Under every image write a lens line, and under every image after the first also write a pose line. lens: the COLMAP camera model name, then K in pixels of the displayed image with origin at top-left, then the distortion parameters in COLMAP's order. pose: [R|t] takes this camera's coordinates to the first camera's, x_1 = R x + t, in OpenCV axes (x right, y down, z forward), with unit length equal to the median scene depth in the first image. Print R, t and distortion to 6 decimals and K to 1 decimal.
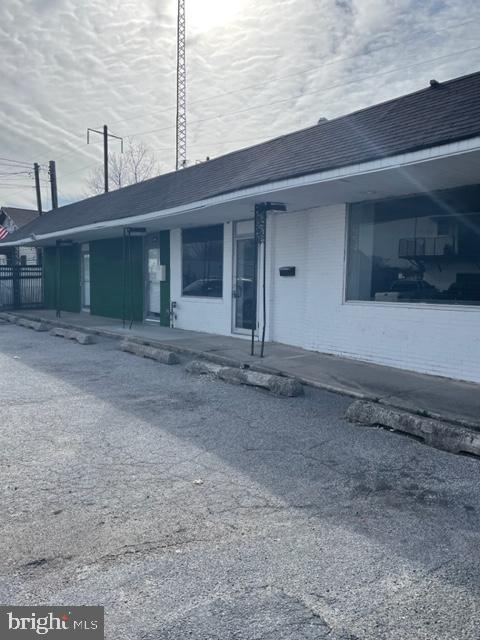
lens RADIAL K [[487.4, 0, 244.4], [0, 487.4, 314.7], [0, 0, 1]] dist [0.024917, -0.003987]
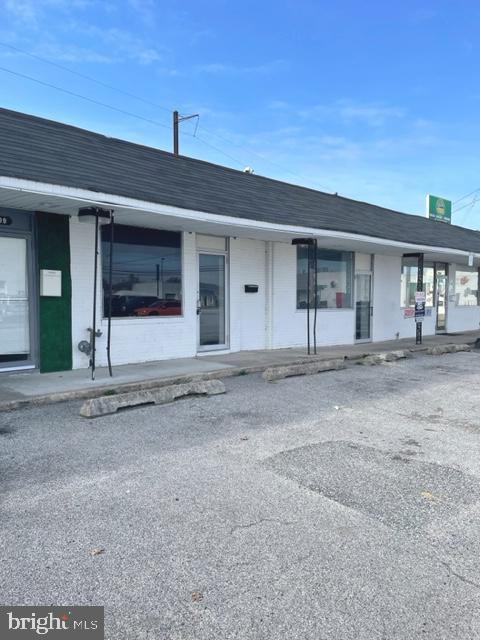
lens RADIAL K [[487.4, 0, 242.9], [0, 487.4, 323.5], [0, 0, 1]] dist [0.024917, -0.003987]
pose [[-0.100970, -0.061042, 0.993015, -0.835620], [0.064920, 0.995584, 0.067801, -0.065776], [-0.992769, 0.071312, -0.096561, 0.876616]]
